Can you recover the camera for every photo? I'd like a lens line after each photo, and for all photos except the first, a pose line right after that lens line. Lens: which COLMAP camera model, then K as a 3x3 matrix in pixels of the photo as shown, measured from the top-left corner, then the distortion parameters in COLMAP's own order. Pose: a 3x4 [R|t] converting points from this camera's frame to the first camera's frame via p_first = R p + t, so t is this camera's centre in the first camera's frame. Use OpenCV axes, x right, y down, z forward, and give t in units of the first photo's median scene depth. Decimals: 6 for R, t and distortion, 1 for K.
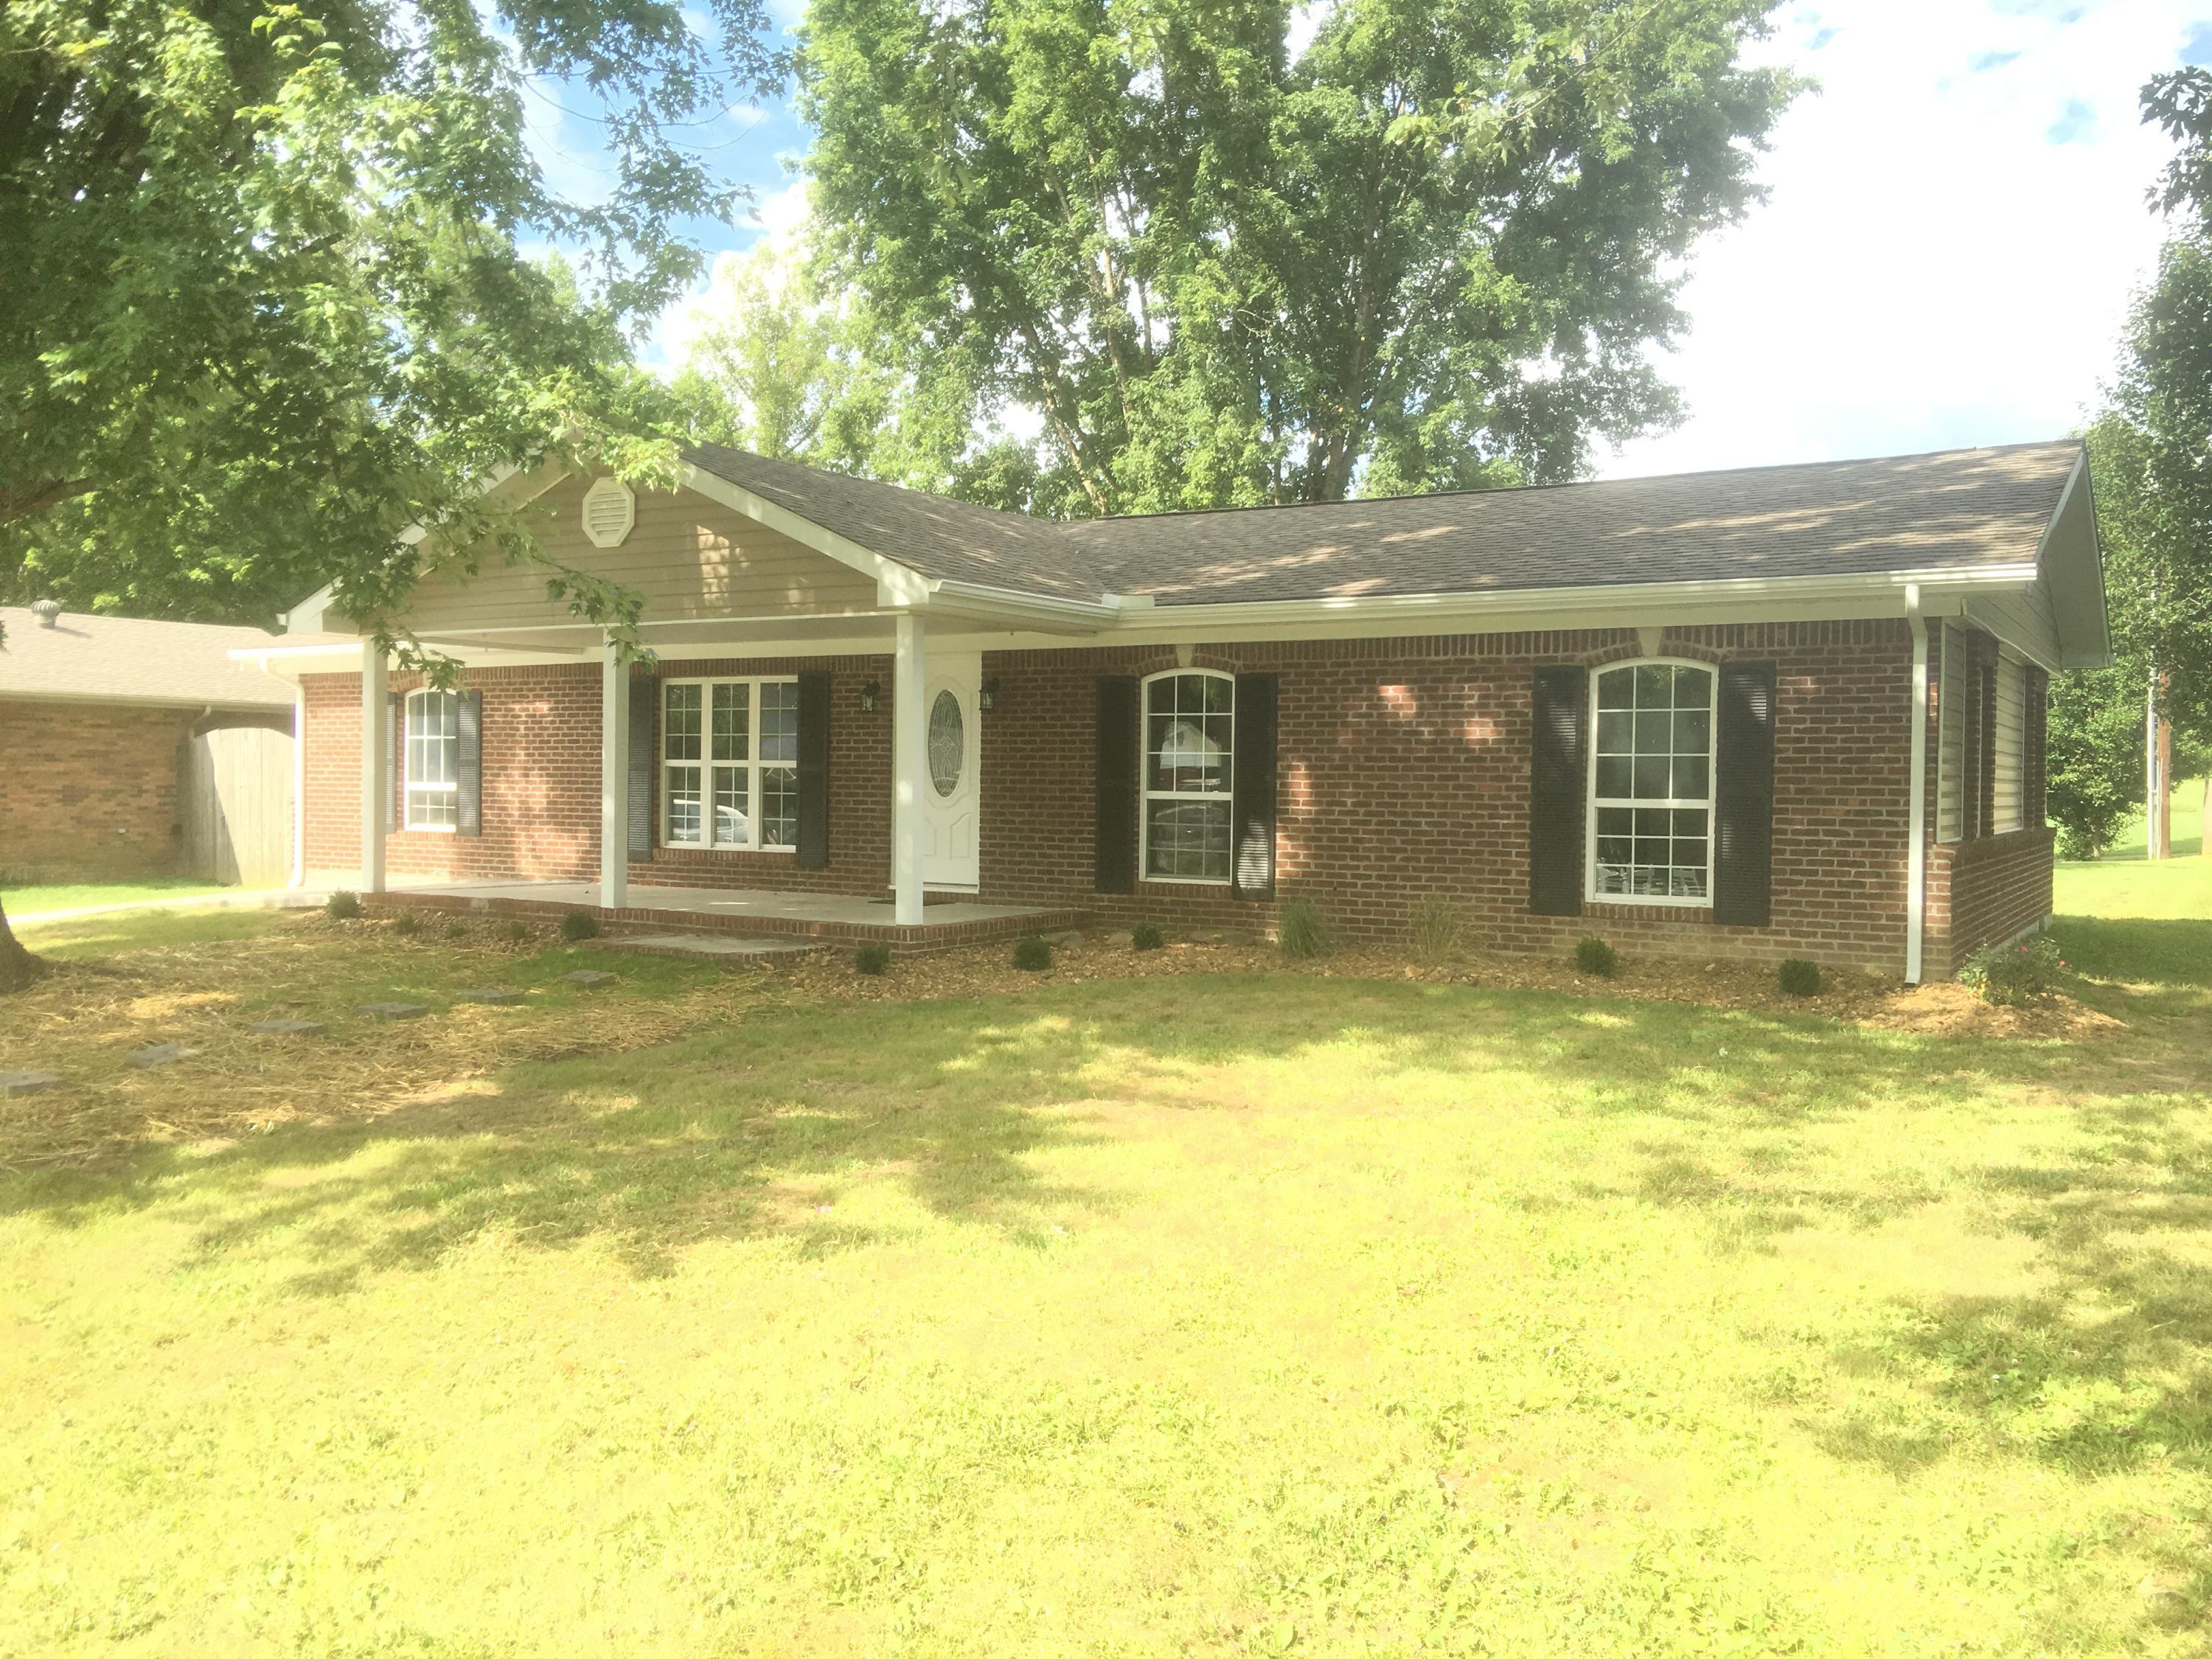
lens RADIAL K [[1866.1, 0, 1106.0], [0, 1866.1, 829.5], [0, 0, 1]] dist [0.083822, -0.119463]
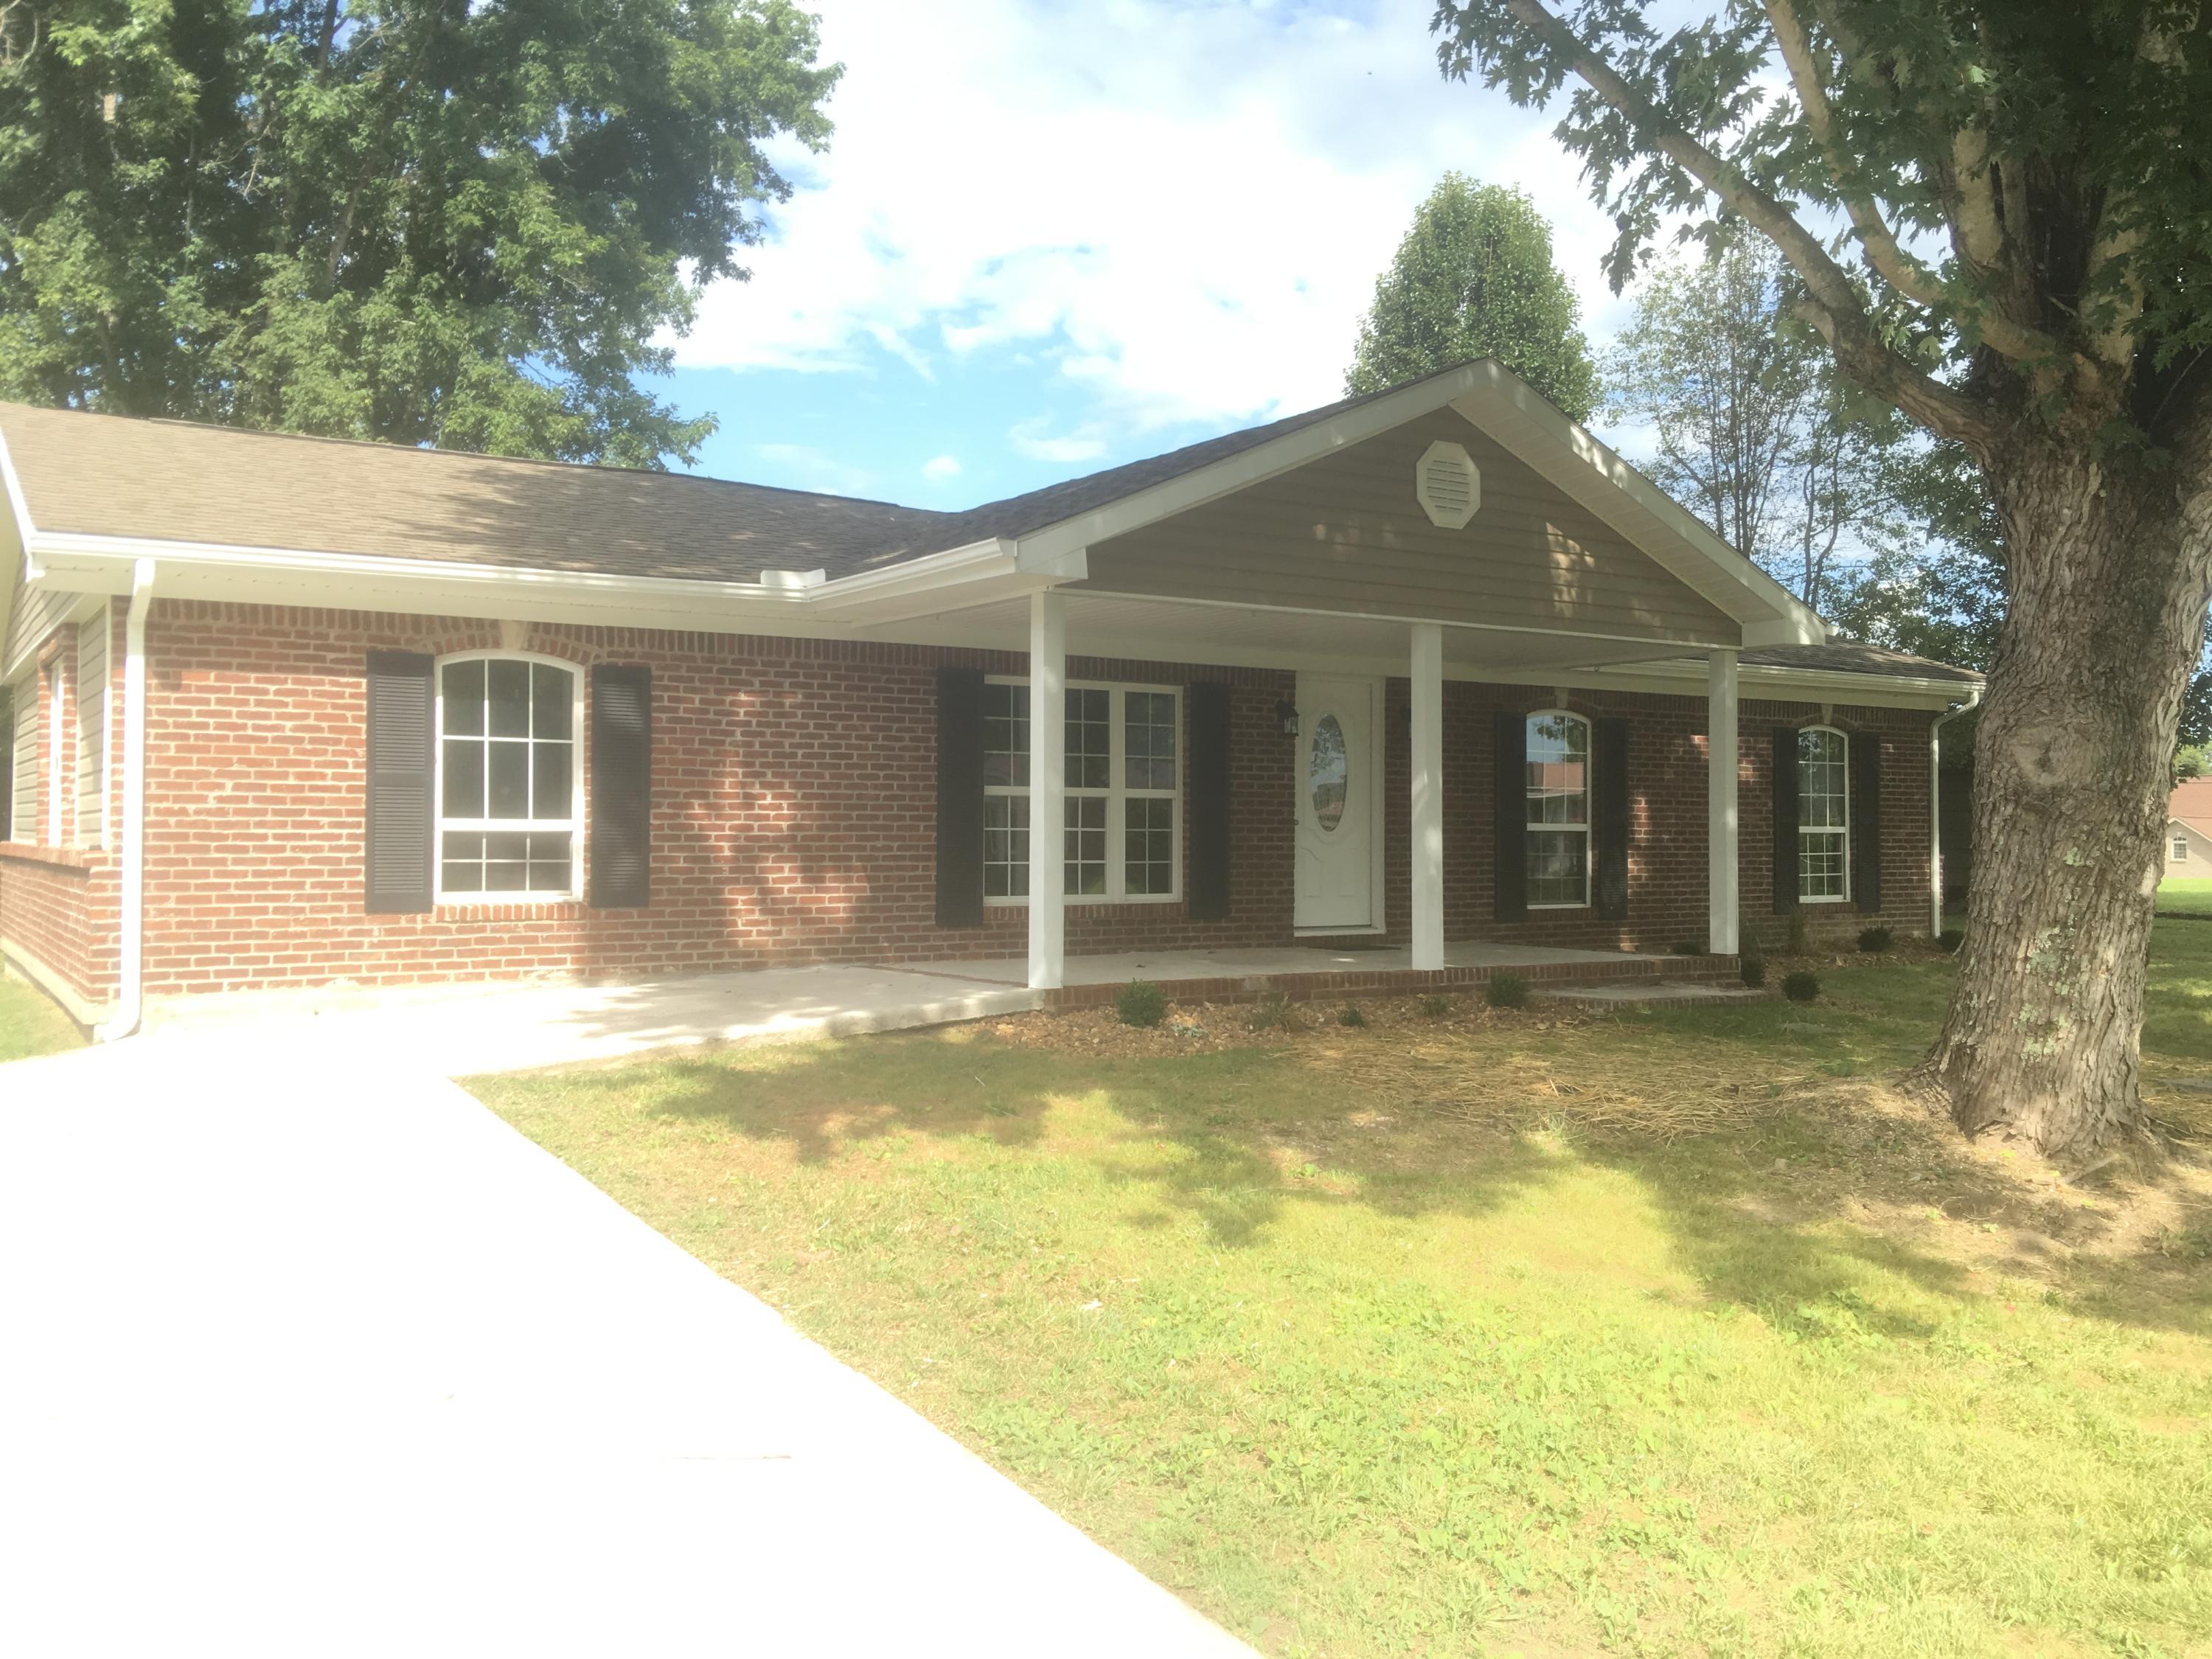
lens RADIAL K [[1866.1, 0, 1106.0], [0, 1866.1, 829.5], [0, 0, 1]] dist [0.083822, -0.119463]
pose [[0.436705, -0.021723, 0.899342, -1.213075], [0.010314, 0.999764, 0.019140, -0.046934], [-0.899546, 0.000917, 0.436826, 0.887685]]
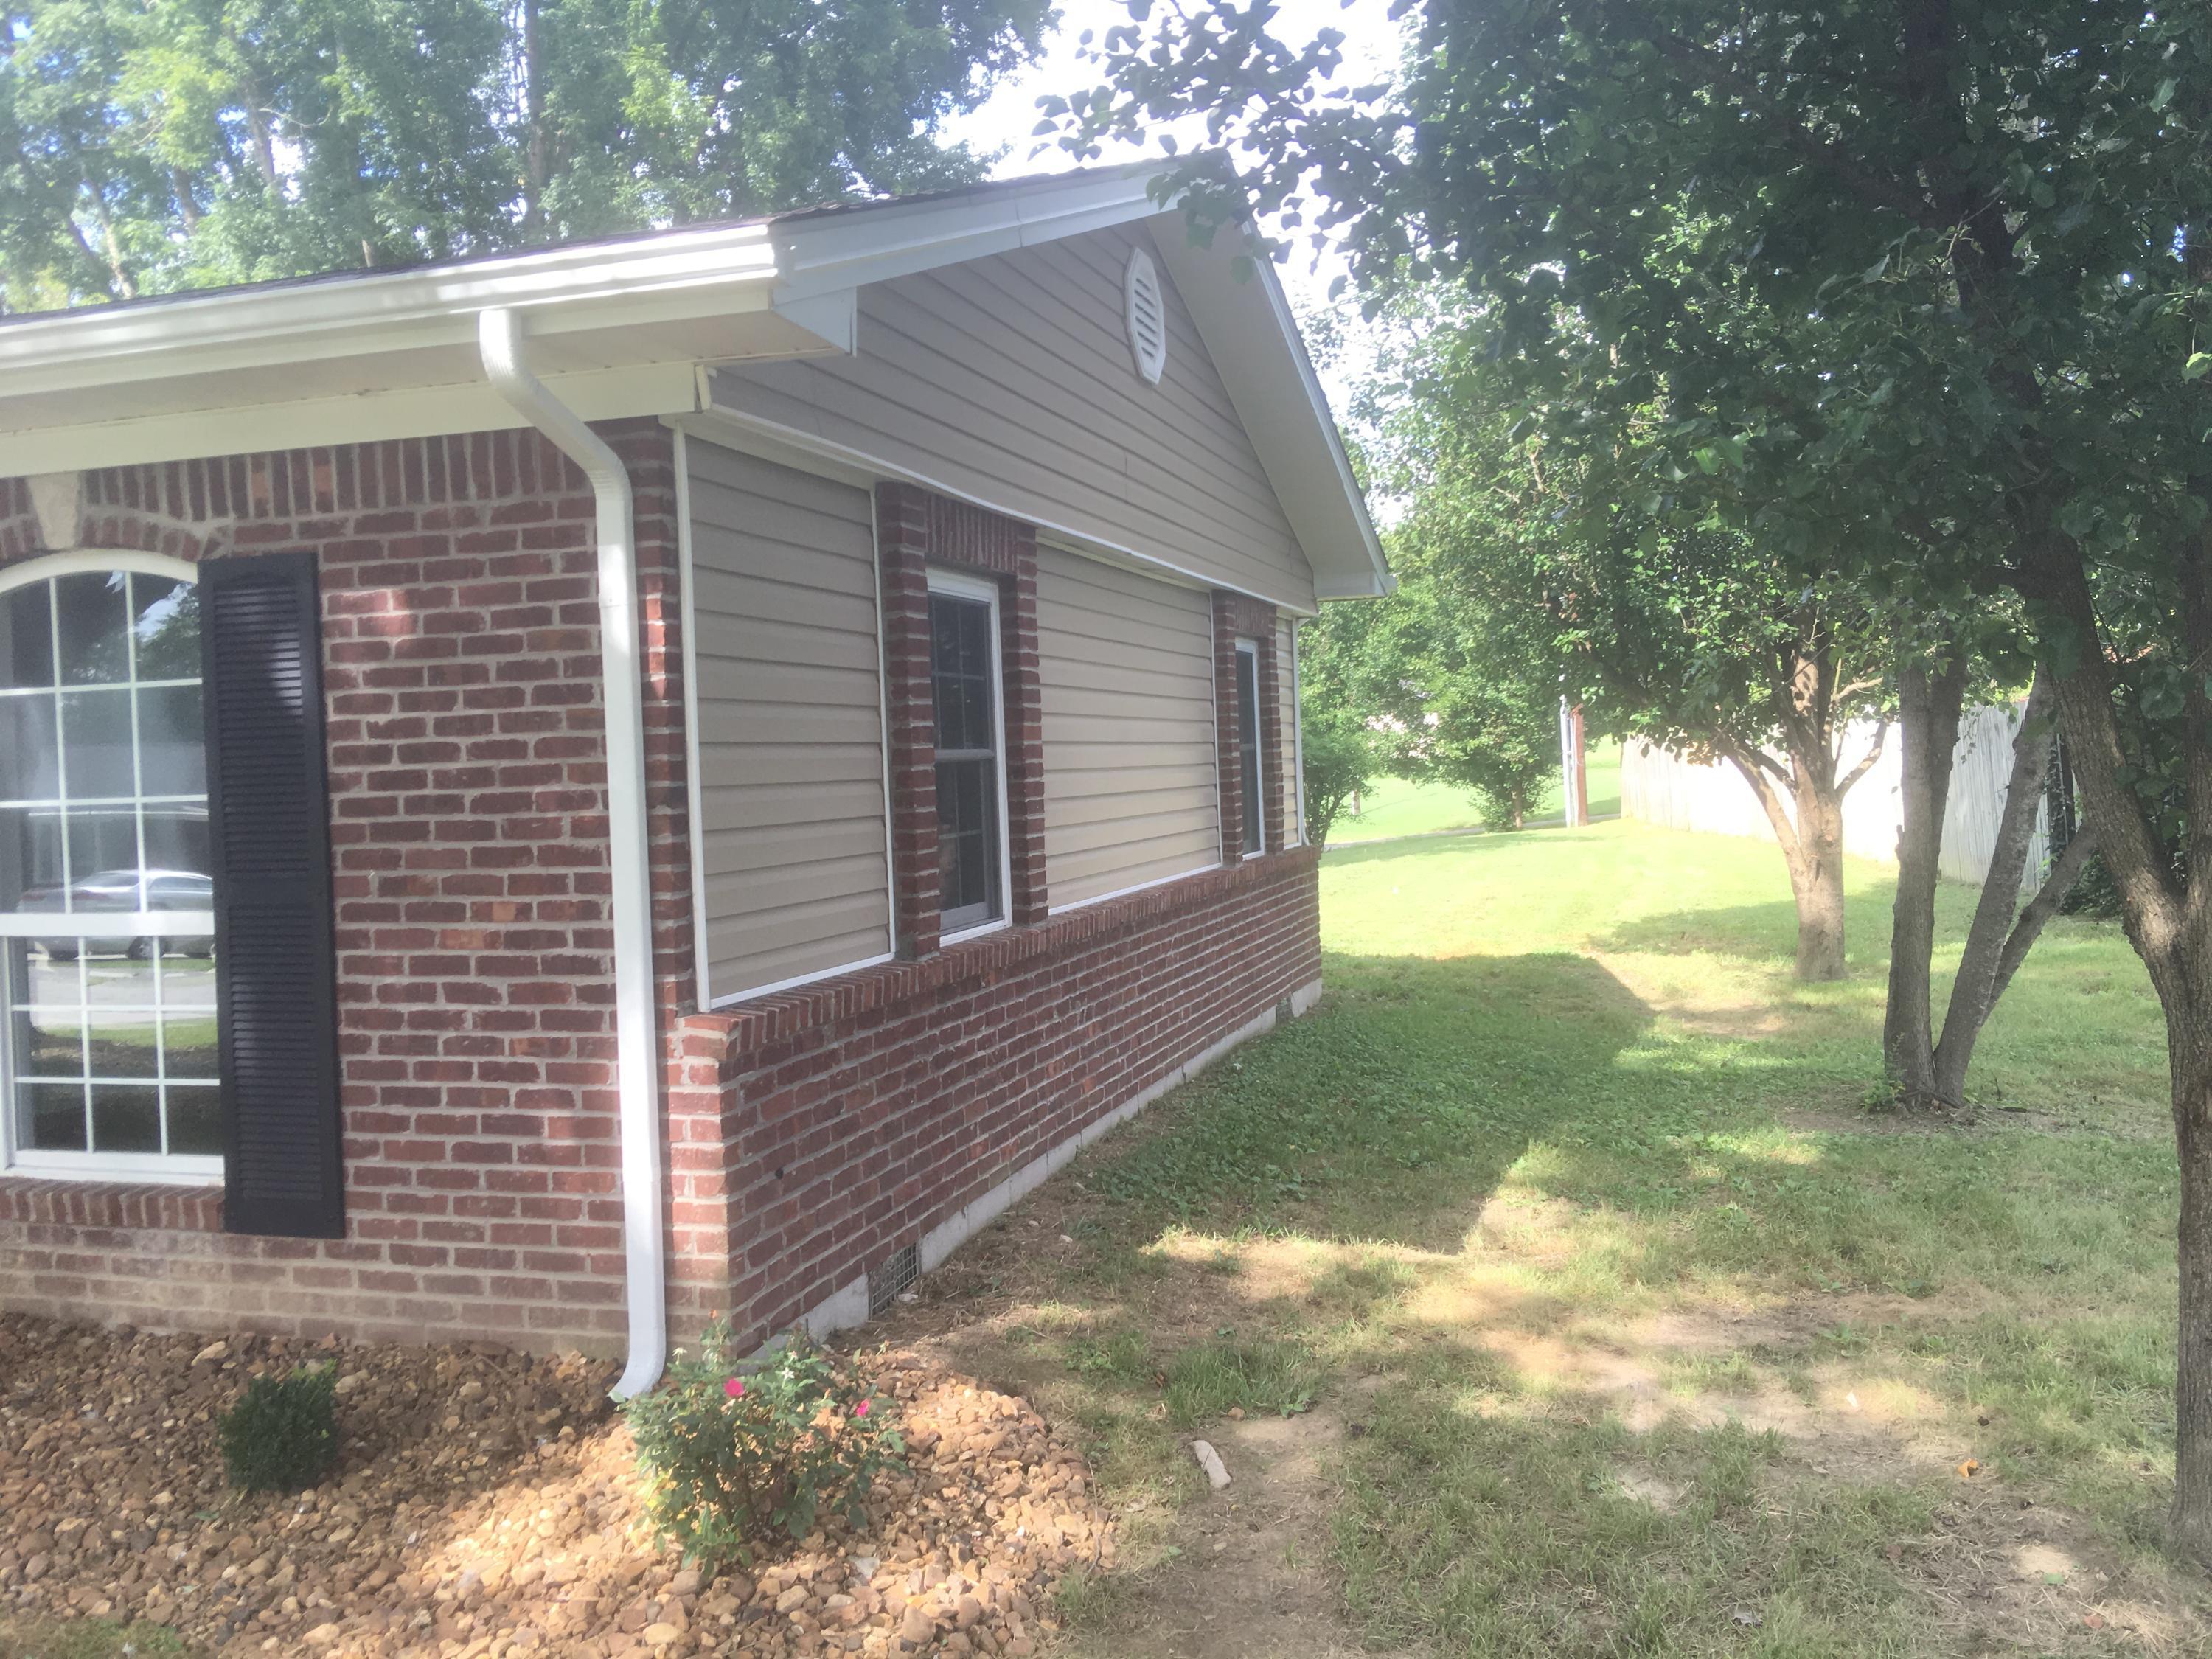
lens RADIAL K [[1866.1, 0, 1106.0], [0, 1866.1, 829.5], [0, 0, 1]] dist [0.083822, -0.119463]
pose [[0.970258, -0.052433, 0.236325, 0.413106], [0.050130, 0.998619, 0.015746, -0.030232], [-0.236825, -0.003430, 0.971546, 0.581077]]
